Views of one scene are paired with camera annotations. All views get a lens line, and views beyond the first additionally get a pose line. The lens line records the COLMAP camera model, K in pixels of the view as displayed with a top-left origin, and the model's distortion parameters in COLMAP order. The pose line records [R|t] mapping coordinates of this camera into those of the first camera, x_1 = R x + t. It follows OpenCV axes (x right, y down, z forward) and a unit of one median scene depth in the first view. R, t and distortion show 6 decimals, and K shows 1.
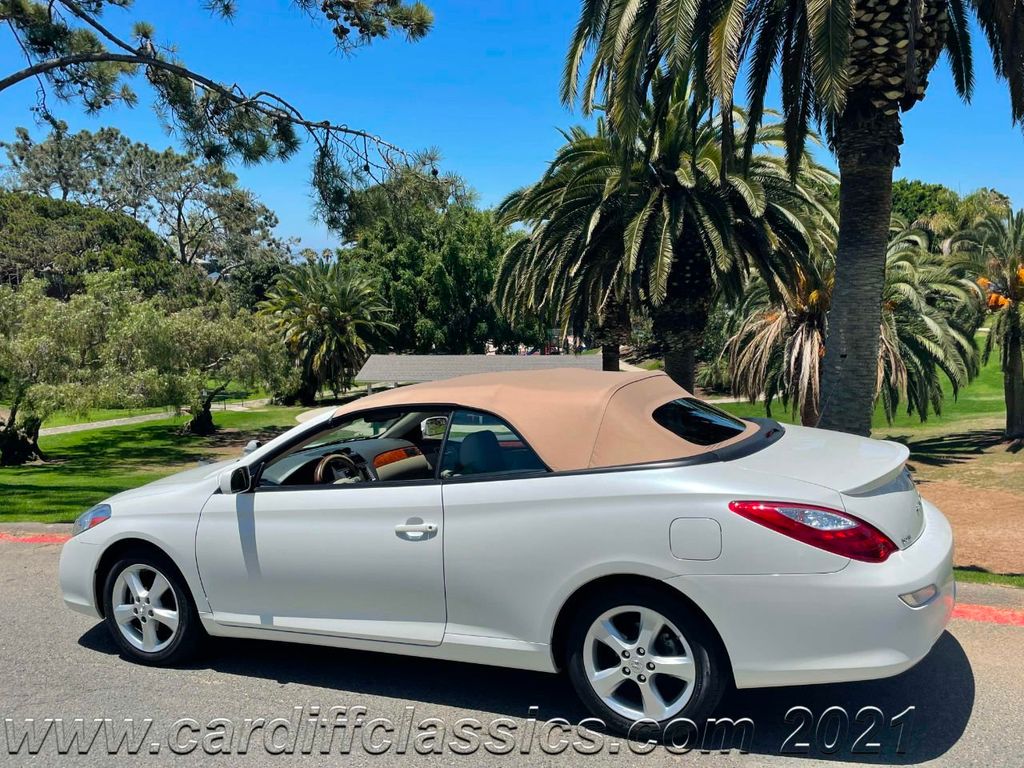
lens RADIAL K [[881.7, 0, 520.0], [0, 881.7, 372.2], [0, 0, 1]] dist [0.102736, -0.150066]
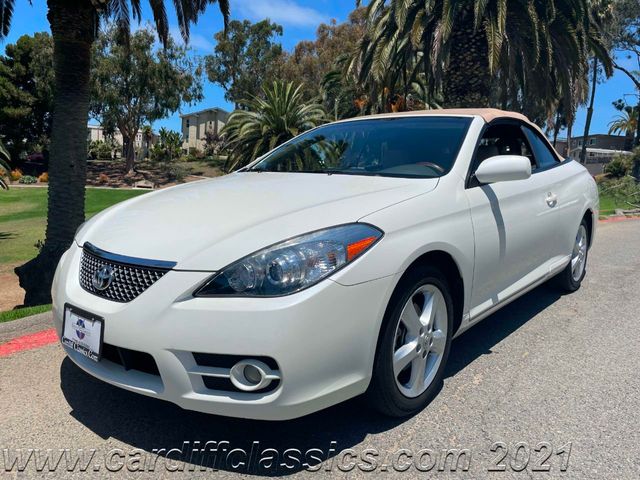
lens RADIAL K [[484.7, 0, 322.2], [0, 484.7, 235.3], [0, 0, 1]] dist [0.081331, -0.113839]
pose [[0.256468, -0.081772, 0.963088, -0.110359], [0.038733, 0.996484, 0.074293, 0.017489], [-0.965776, 0.018250, 0.258733, 0.126324]]
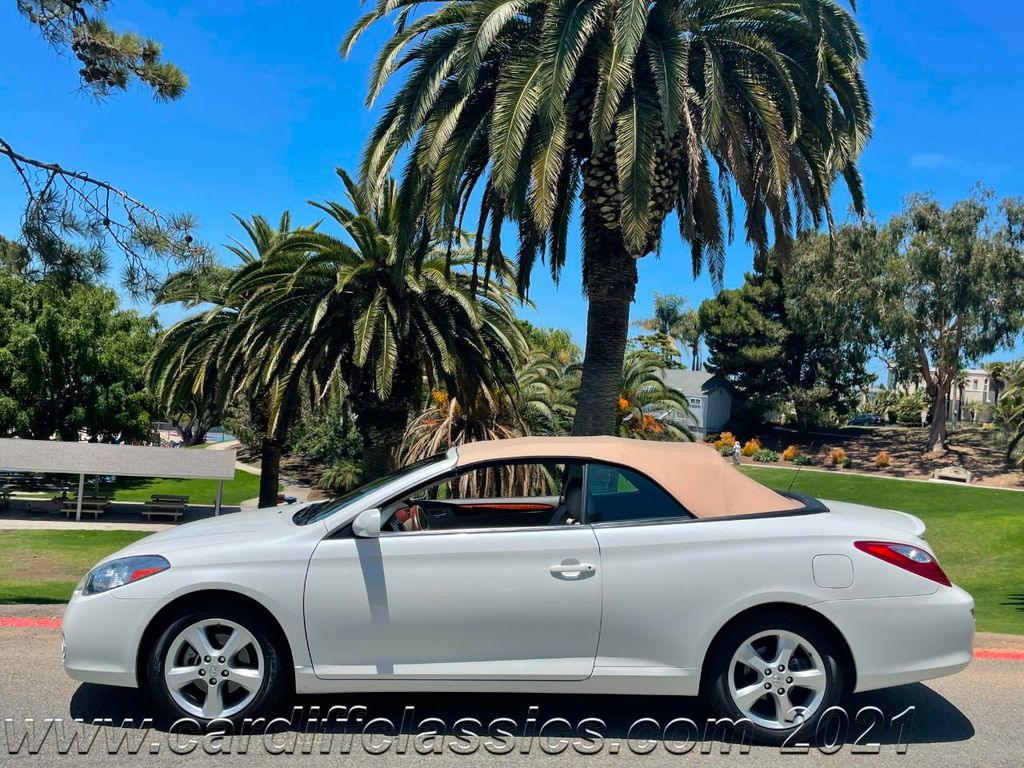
lens RADIAL K [[882.5, 0, 514.6], [0, 882.5, 383.3], [0, 0, 1]] dist [0.085566, -0.116774]
pose [[0.898385, 0.093603, 0.429118, -0.072814], [-0.047511, 0.992005, -0.116917, 0.008822], [-0.436631, 0.084649, 0.895649, 0.004243]]
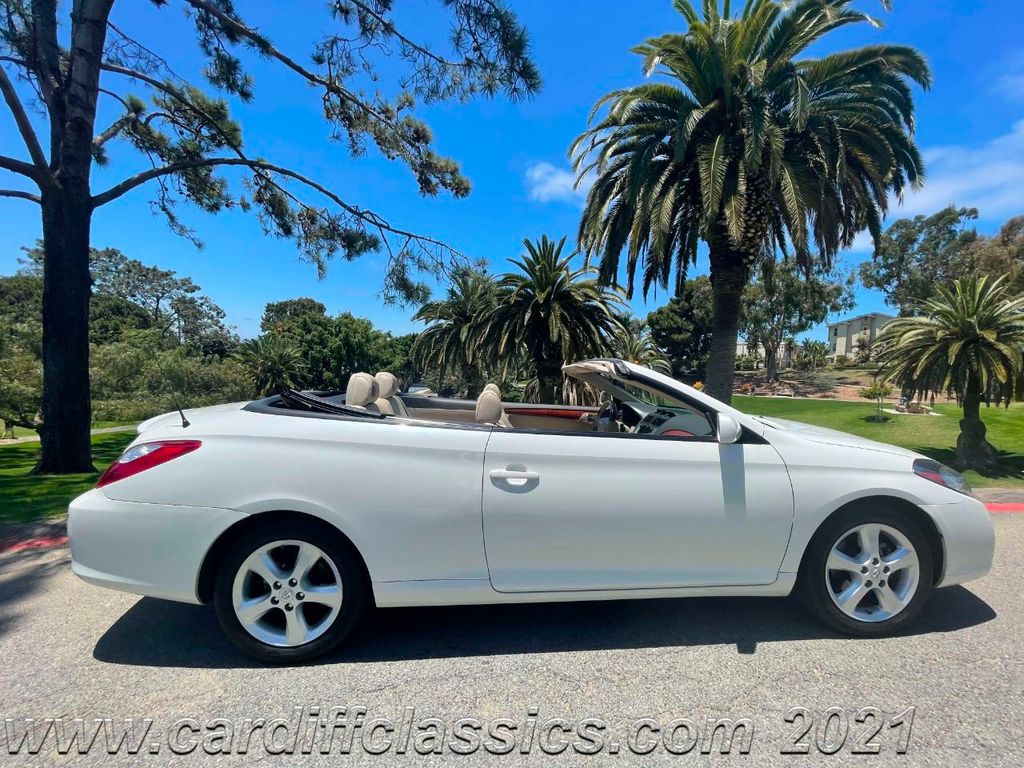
lens RADIAL K [[413.9, 0, 513.3], [0, 413.9, 379.5], [0, 0, 1]] dist [-0.002058, 0.000743]
pose [[0.926741, 0.039161, 0.373655, -0.136137], [-0.015061, 0.997626, -0.067202, 0.013362], [-0.375400, 0.056652, 0.925130, 0.105953]]
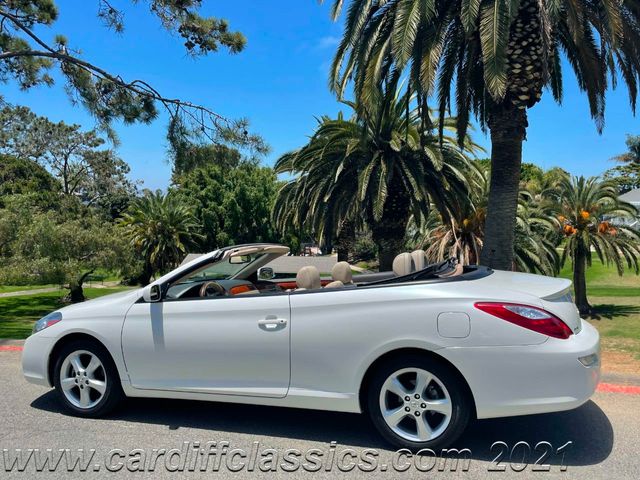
lens RADIAL K [[547.7, 0, 325.0], [0, 547.7, 236.0], [0, 0, 1]] dist [0.089059, -0.134737]
pose [[0.996196, 0.028785, 0.082244, -0.011789], [-0.023577, 0.997696, -0.063614, 0.008969], [-0.083886, 0.061433, 0.994580, 0.000515]]
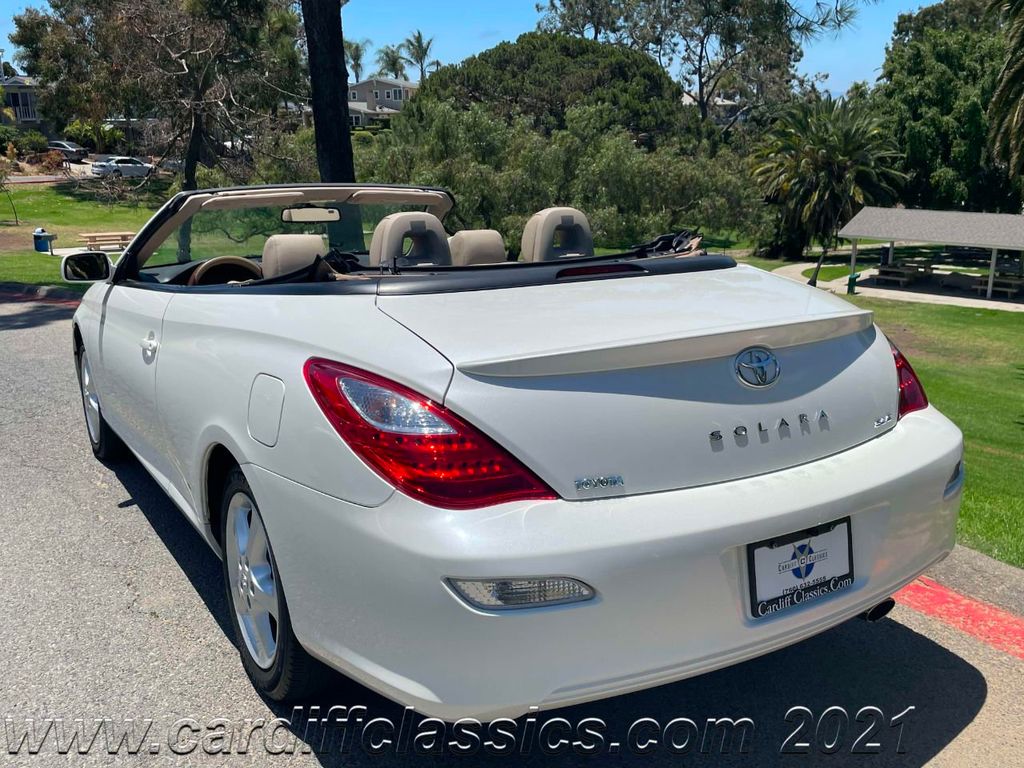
lens RADIAL K [[921.0, 0, 515.9], [0, 921.0, 384.6], [0, 0, 1]] dist [0.008313, -0.005468]
pose [[0.841773, 0.155427, -0.516973, 0.063117], [-0.064647, 0.979787, 0.189308, 0.003187], [0.535947, -0.125934, 0.834806, 0.052211]]
